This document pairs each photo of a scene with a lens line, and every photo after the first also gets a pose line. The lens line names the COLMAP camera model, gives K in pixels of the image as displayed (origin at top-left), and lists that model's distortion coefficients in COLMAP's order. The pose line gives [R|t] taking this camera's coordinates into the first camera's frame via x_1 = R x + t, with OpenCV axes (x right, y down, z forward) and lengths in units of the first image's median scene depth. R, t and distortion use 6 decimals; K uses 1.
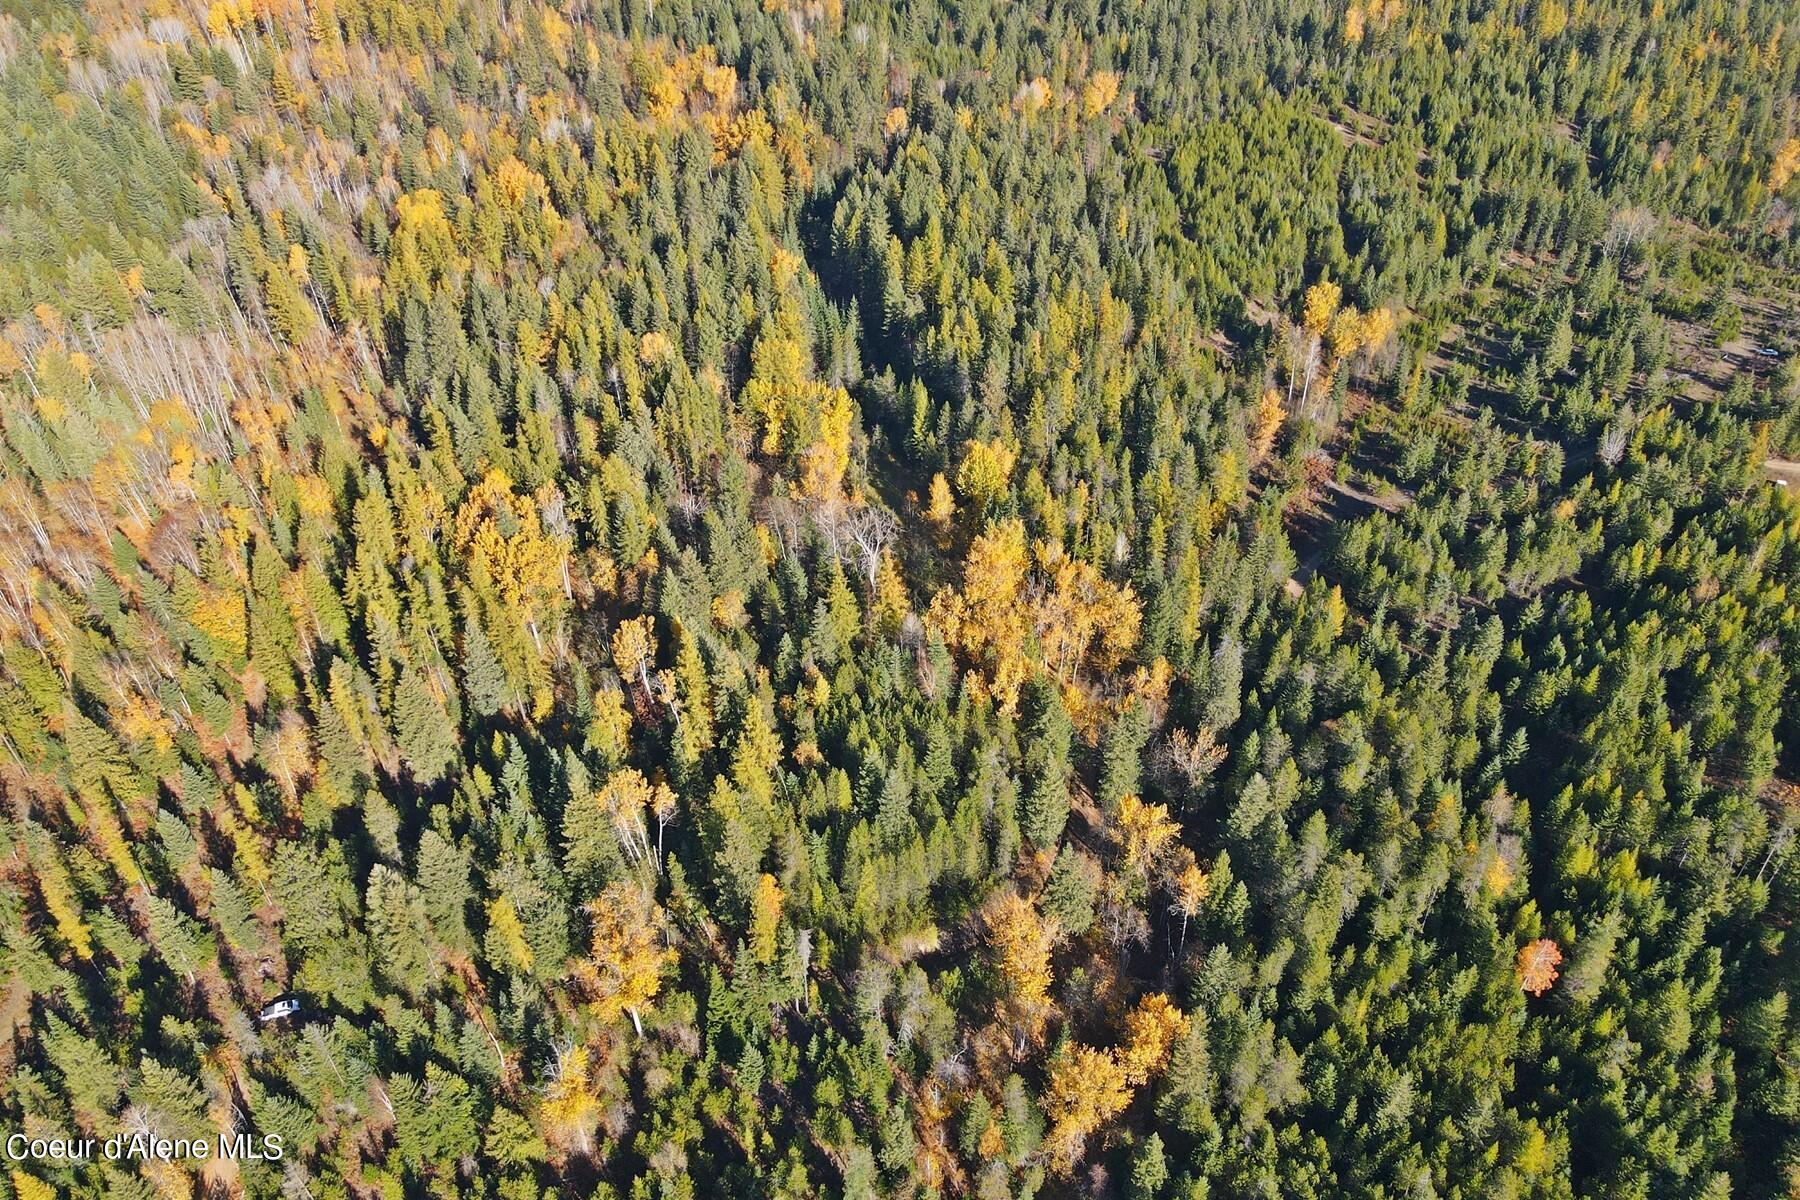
lens RADIAL K [[1315.9, 0, 903.0], [0, 1315.9, 604.9], [0, 0, 1]] dist [0.001102, 0.026291]
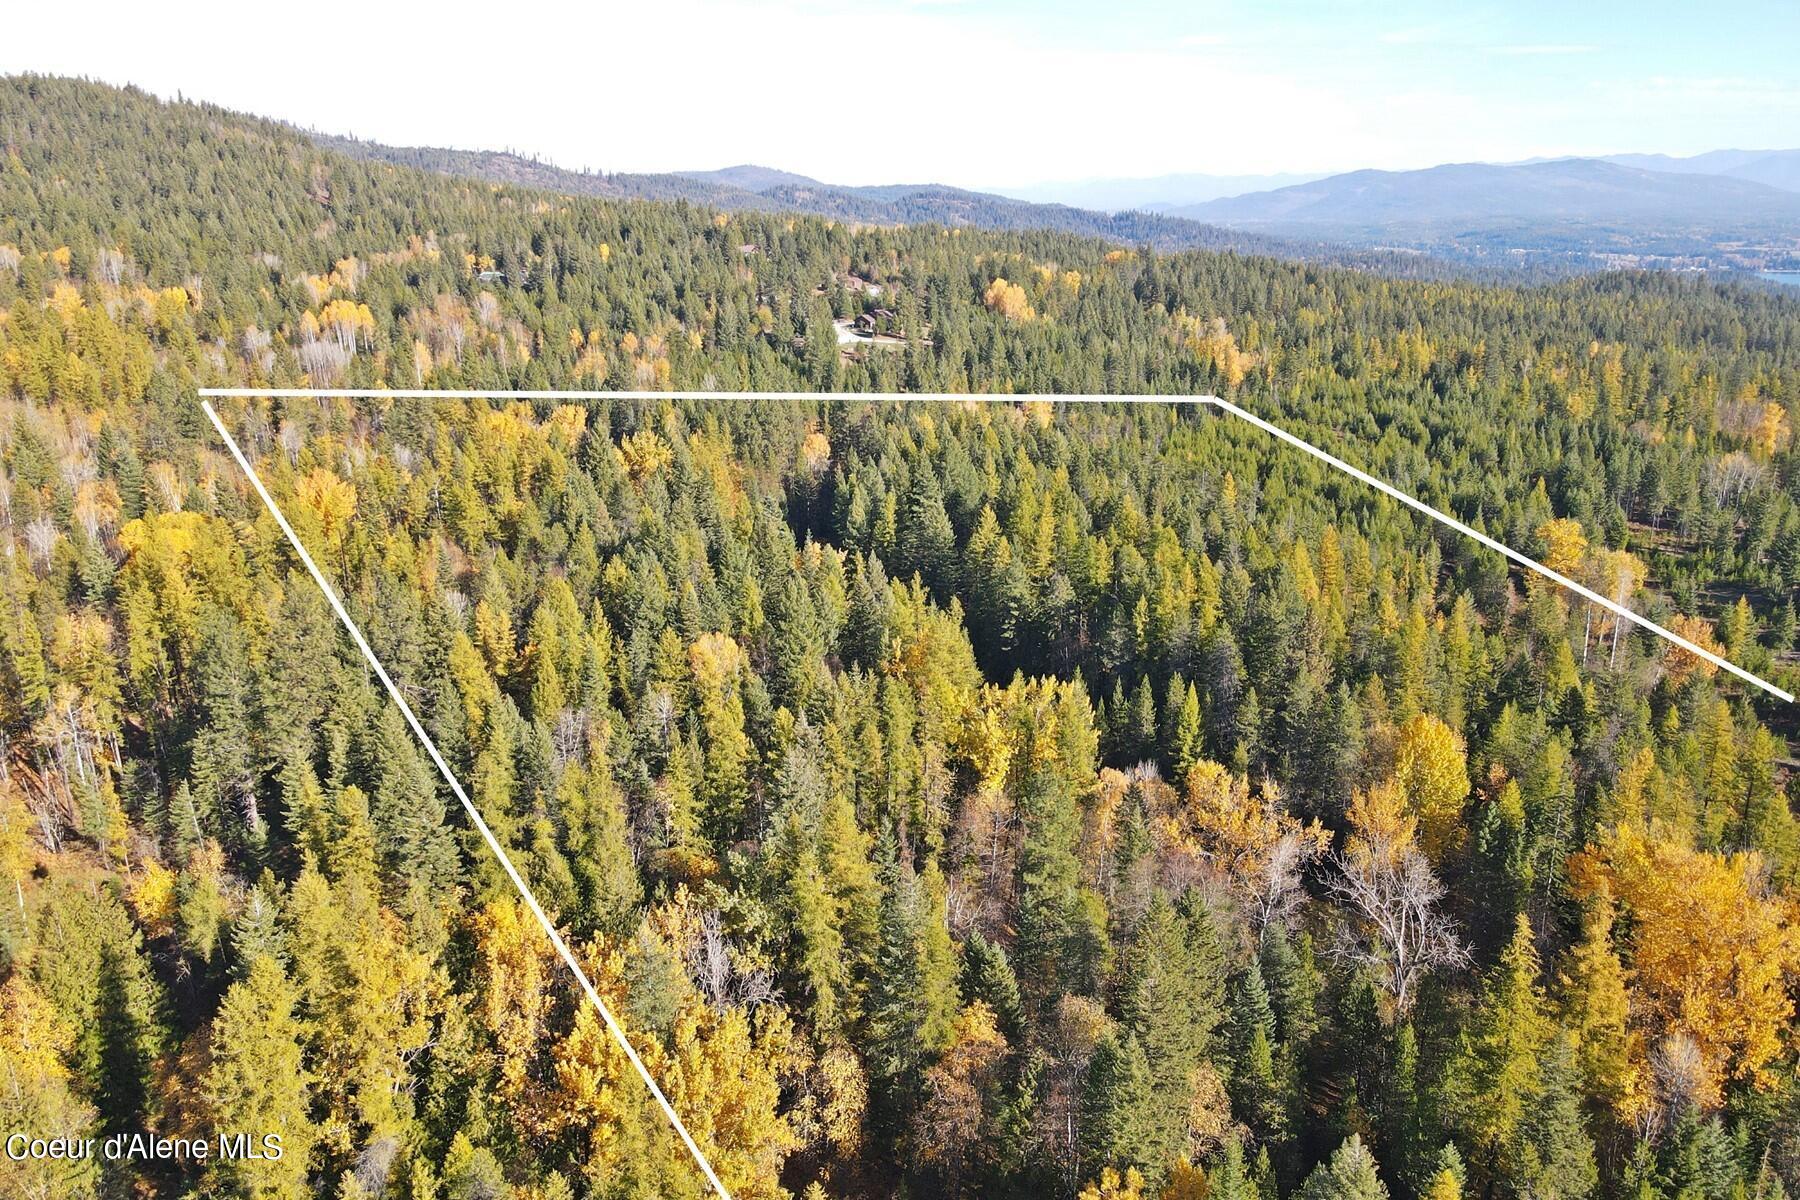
lens RADIAL K [[1315.9, 0, 903.0], [0, 1315.9, 604.9], [0, 0, 1]] dist [0.001102, 0.026291]
pose [[0.952076, -0.084501, 0.293956, -0.274791], [0.188445, 0.919058, -0.346150, -0.016124], [-0.240913, 0.384956, 0.890938, 0.498553]]
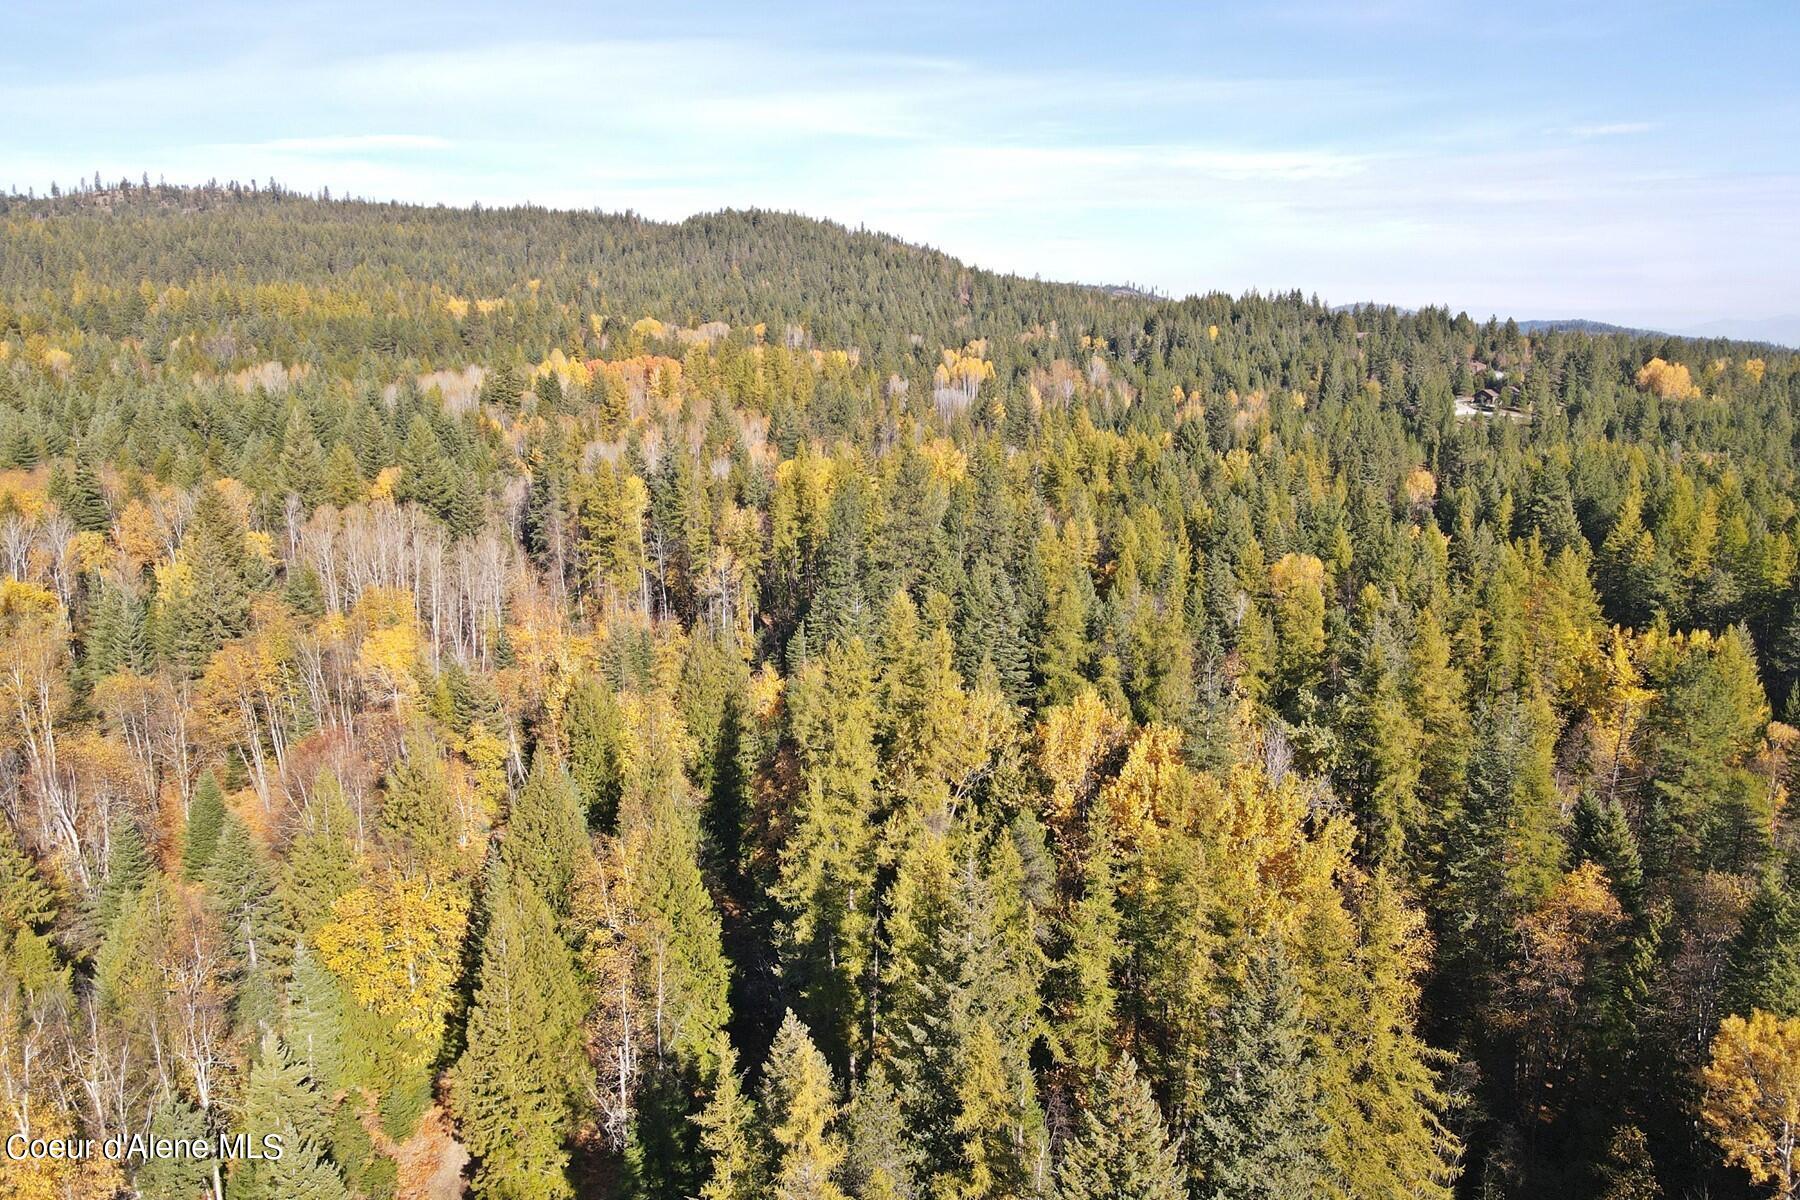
lens RADIAL K [[1315.9, 0, 903.0], [0, 1315.9, 604.9], [0, 0, 1]] dist [0.001102, 0.026291]
pose [[0.991518, 0.035861, -0.124922, -0.280080], [-0.089713, 0.884306, -0.458209, 0.062922], [0.094038, 0.465529, 0.880022, 0.541566]]
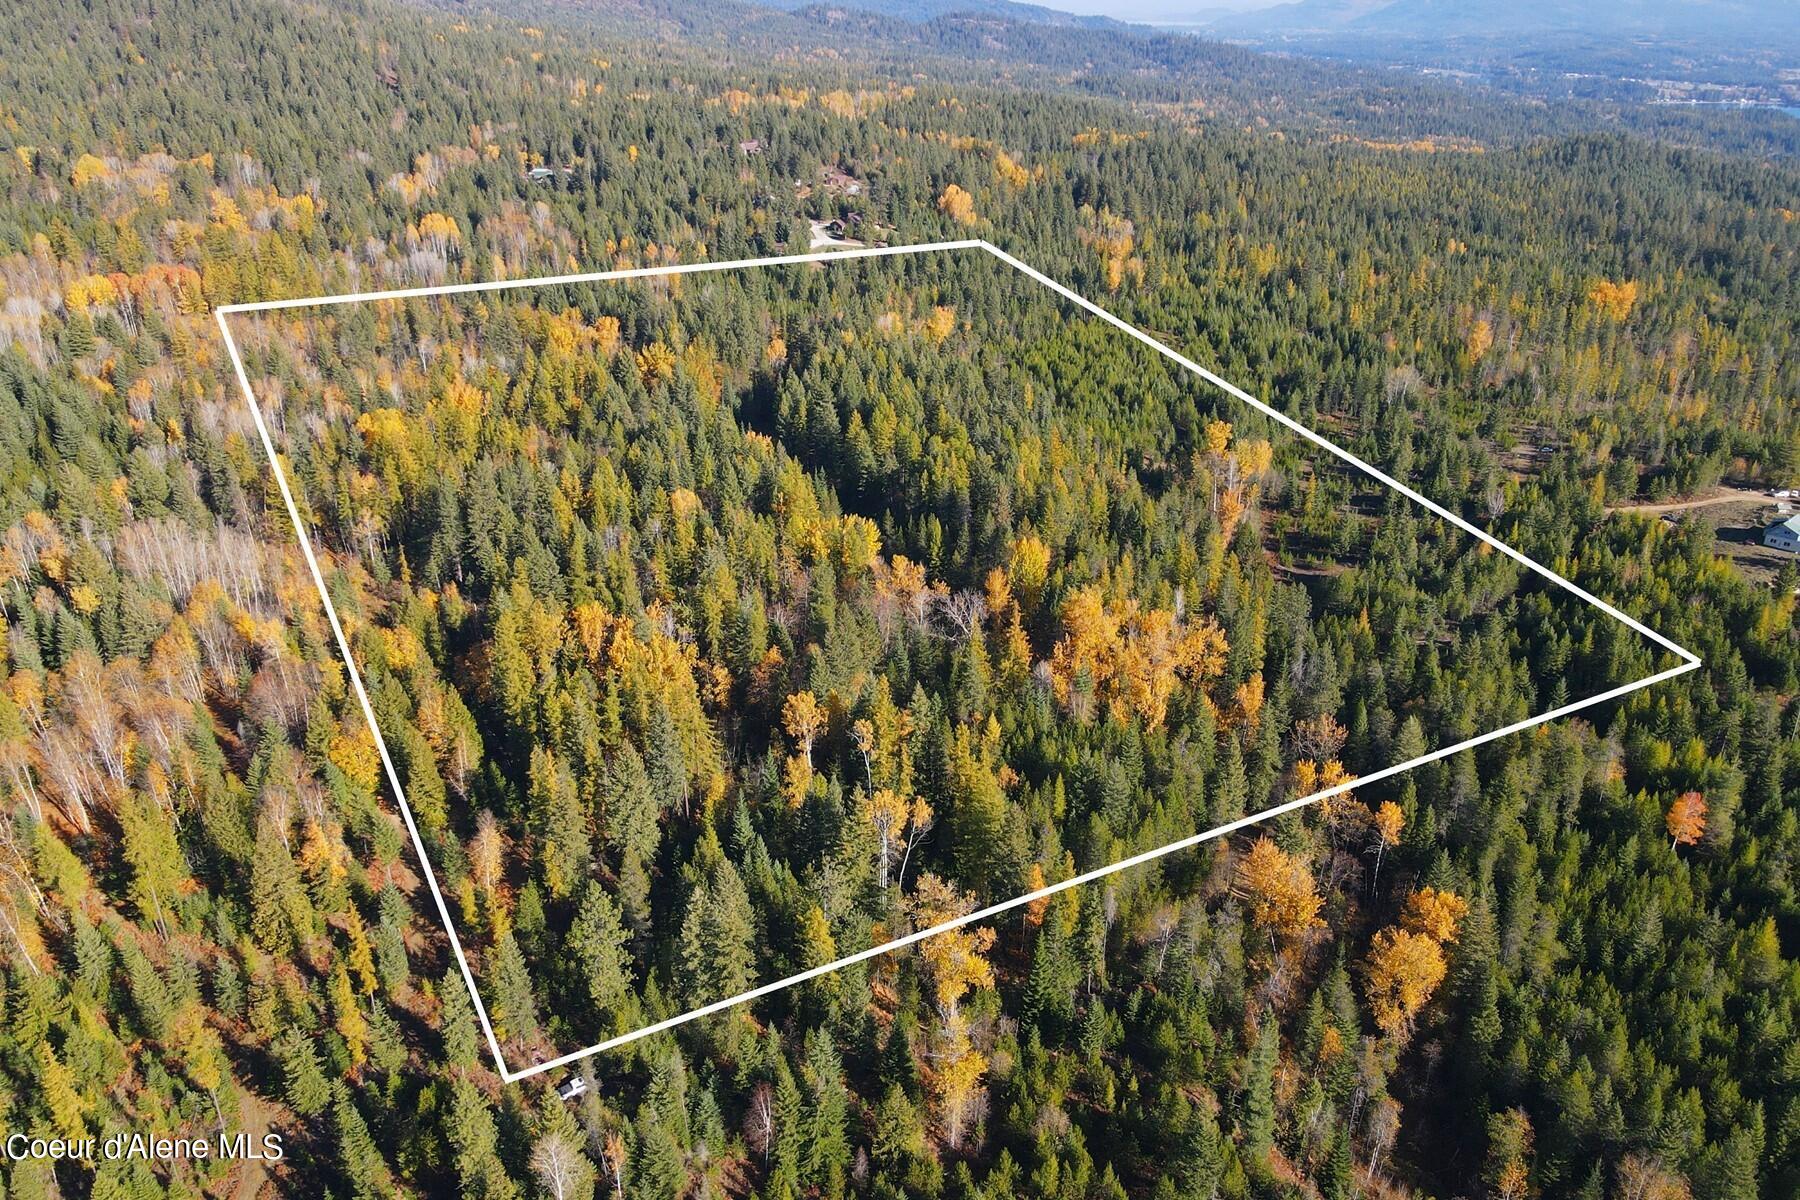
lens RADIAL K [[1315.9, 0, 903.0], [0, 1315.9, 604.9], [0, 0, 1]] dist [0.001102, 0.026291]
pose [[0.961413, -0.101795, 0.255583, -0.301087], [0.161831, 0.960549, -0.226178, 0.151042], [-0.222476, 0.258812, 0.939958, -0.008826]]
